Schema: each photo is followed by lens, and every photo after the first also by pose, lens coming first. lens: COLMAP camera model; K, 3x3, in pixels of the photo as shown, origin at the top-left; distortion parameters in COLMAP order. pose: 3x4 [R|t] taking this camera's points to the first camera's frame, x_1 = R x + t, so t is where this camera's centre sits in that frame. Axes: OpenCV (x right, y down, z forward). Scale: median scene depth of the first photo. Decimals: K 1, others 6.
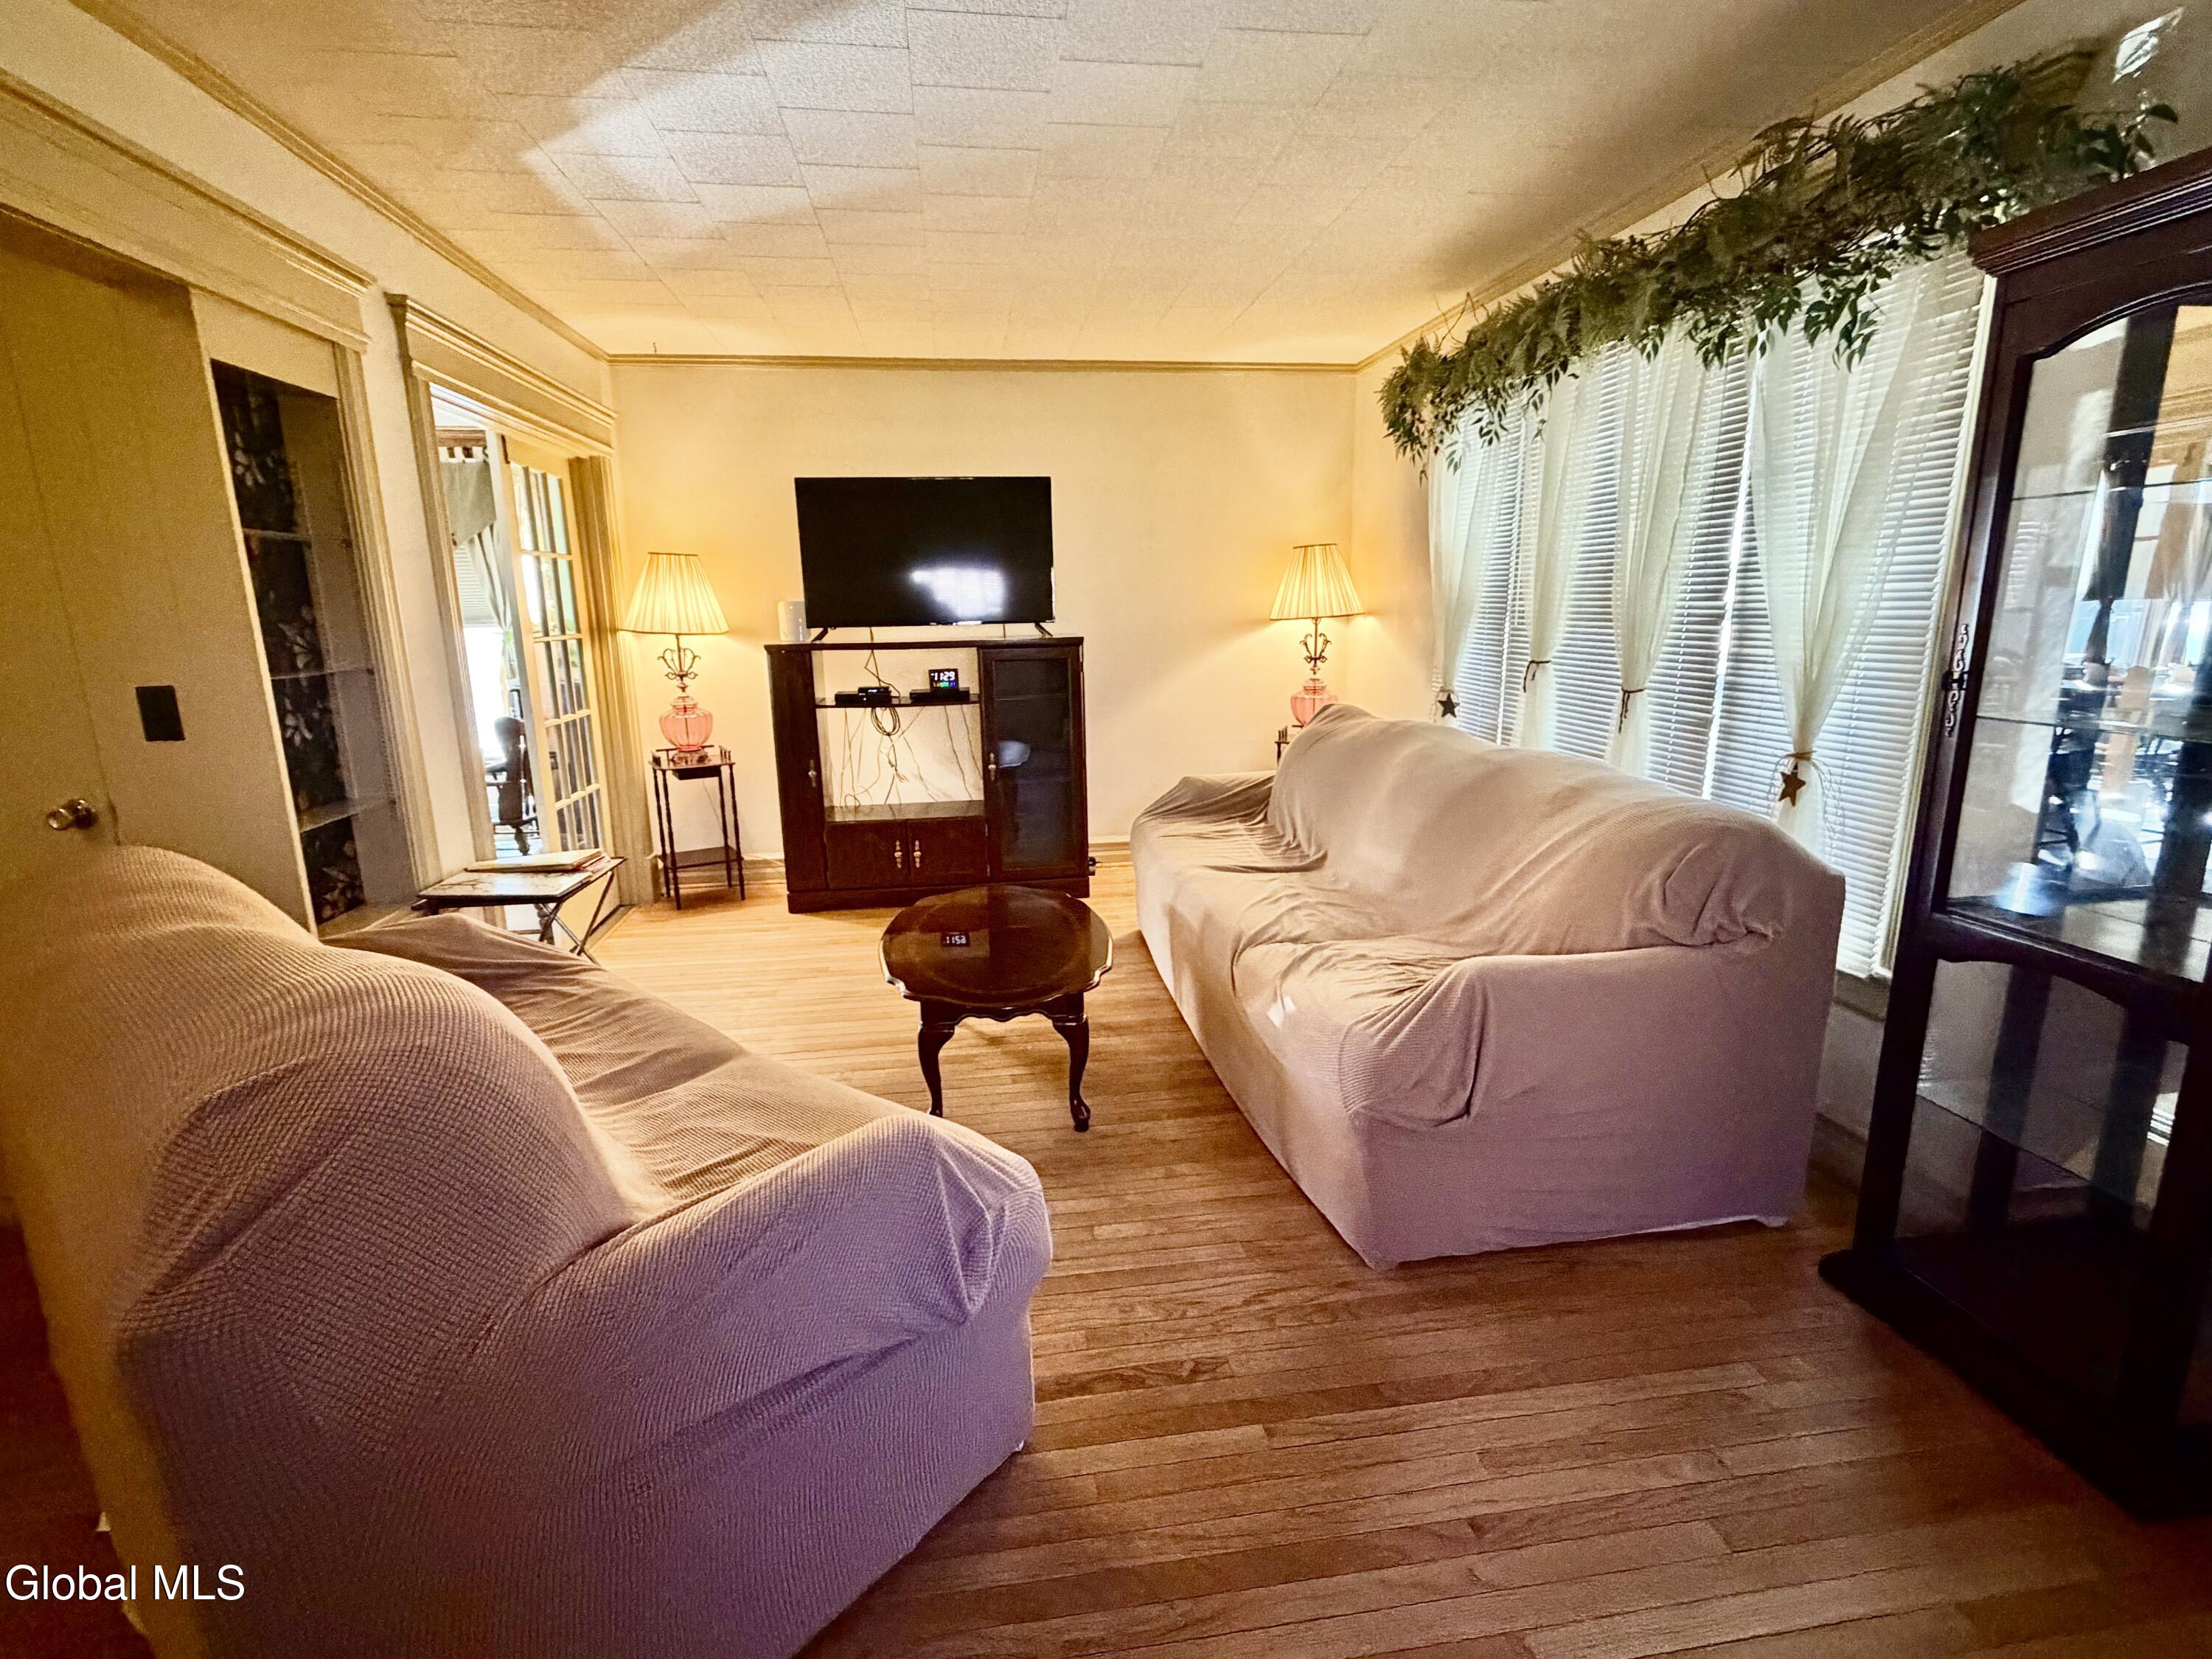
lens RADIAL K [[1040.8, 0, 1118.2], [0, 1040.8, 816.8], [0, 0, 1]] dist [-0.008442, -0.000748]
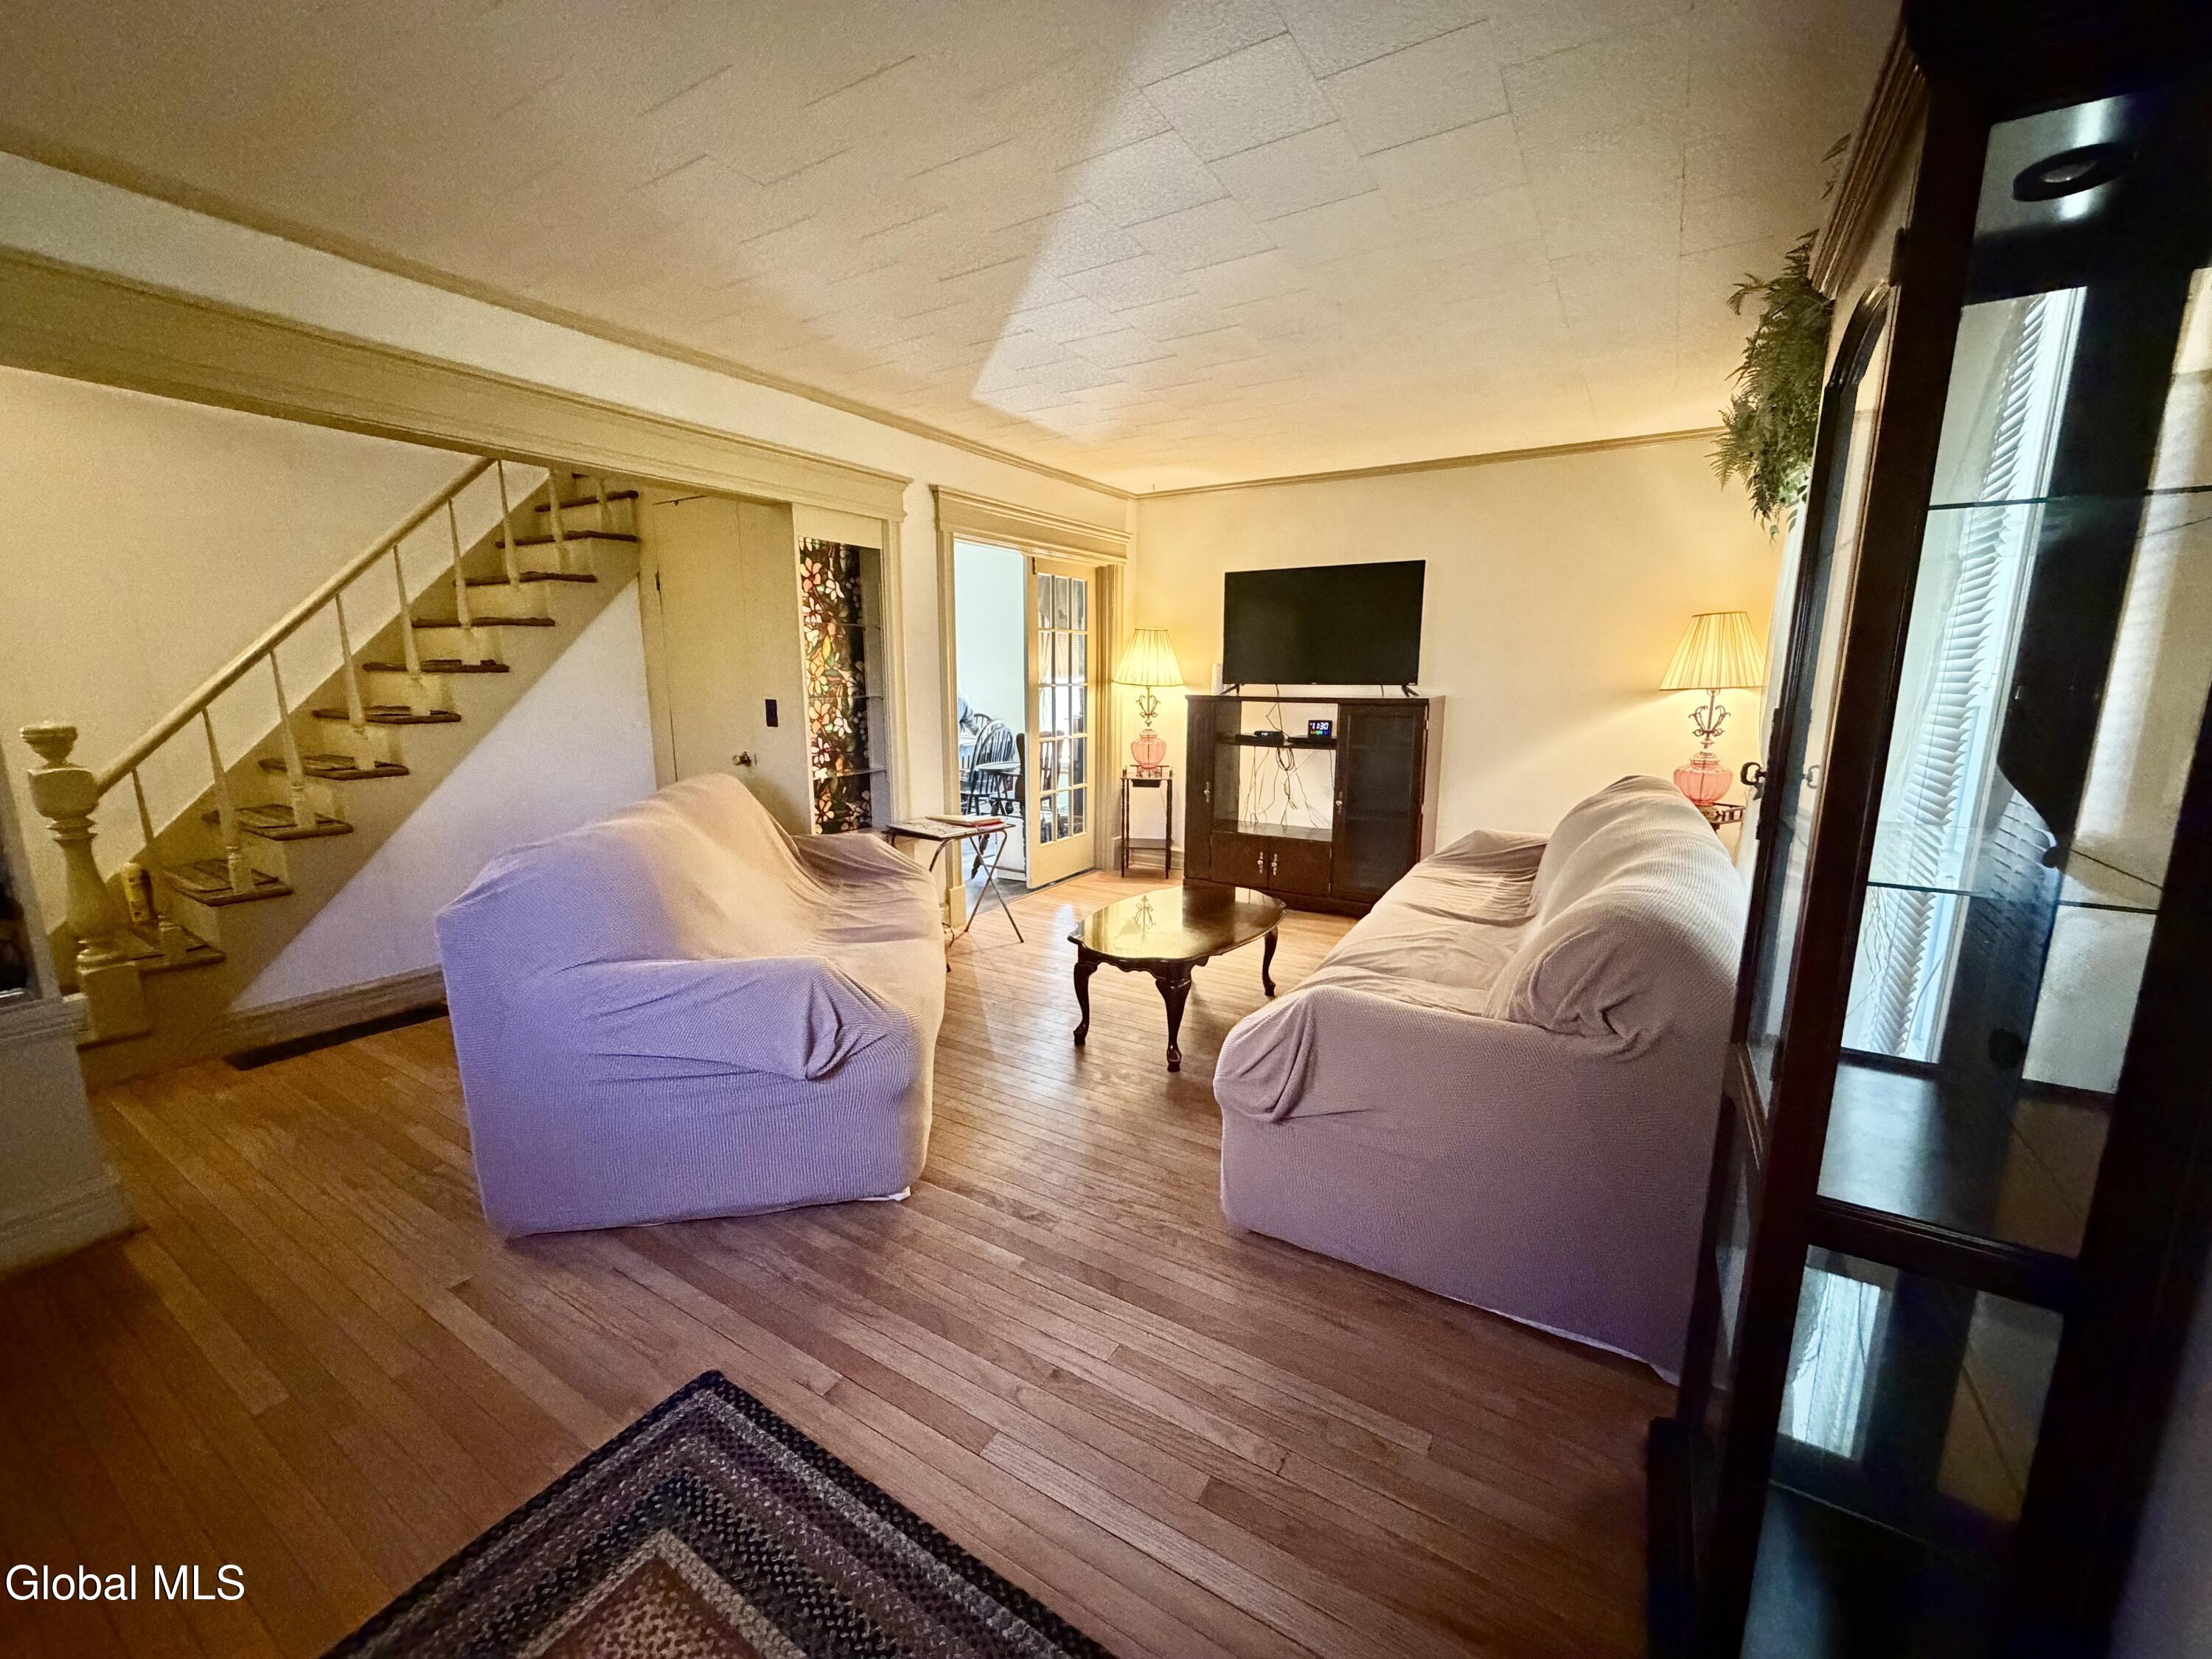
lens RADIAL K [[888.8, 0, 1118.3], [0, 888.8, 818.5], [0, 0, 1]] dist [-0.000376, 0.000316]
pose [[0.768811, 0.124531, -0.627233, 0.442326], [-0.143516, 0.989435, 0.020533, -0.018800], [0.623163, 0.074232, 0.778561, 0.052745]]
